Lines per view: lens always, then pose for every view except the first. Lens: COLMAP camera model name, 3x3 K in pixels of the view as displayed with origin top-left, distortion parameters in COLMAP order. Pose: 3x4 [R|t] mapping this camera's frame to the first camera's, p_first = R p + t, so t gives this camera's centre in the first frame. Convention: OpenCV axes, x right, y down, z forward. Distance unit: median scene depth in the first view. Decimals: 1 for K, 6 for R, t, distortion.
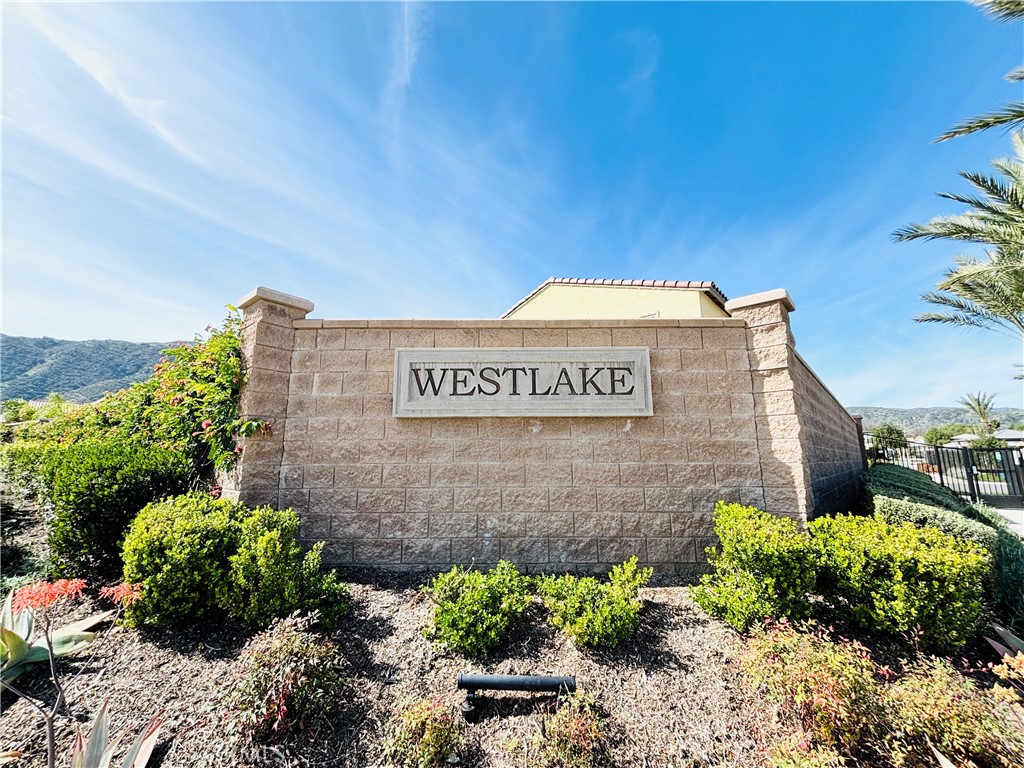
lens RADIAL K [[411.6, 0, 509.4], [0, 411.6, 382.6], [0, 0, 1]] dist [-0.002145, 0.004795]
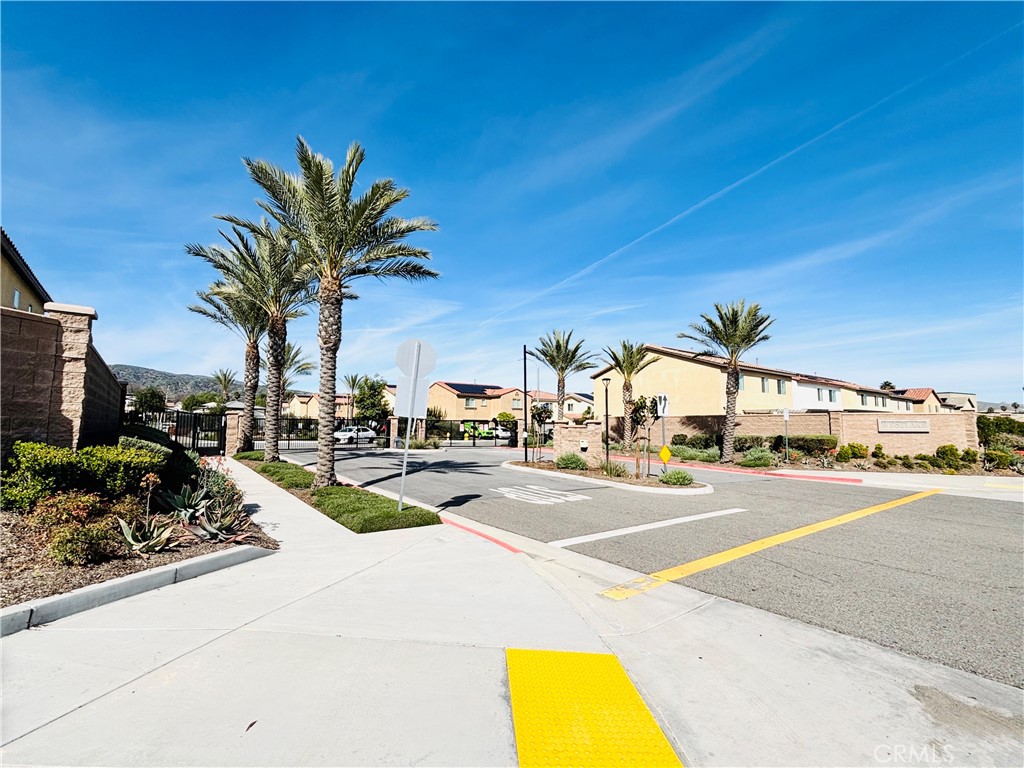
lens RADIAL K [[460.7, 0, 512.0], [0, 460.7, 384.0], [0, 0, 1]] dist [0.000652, 0.000557]
pose [[0.167383, 0.089990, 0.981776, -0.758663], [-0.186465, 0.980742, -0.058105, -0.140017], [-0.968098, -0.173341, 0.180940, -0.902679]]
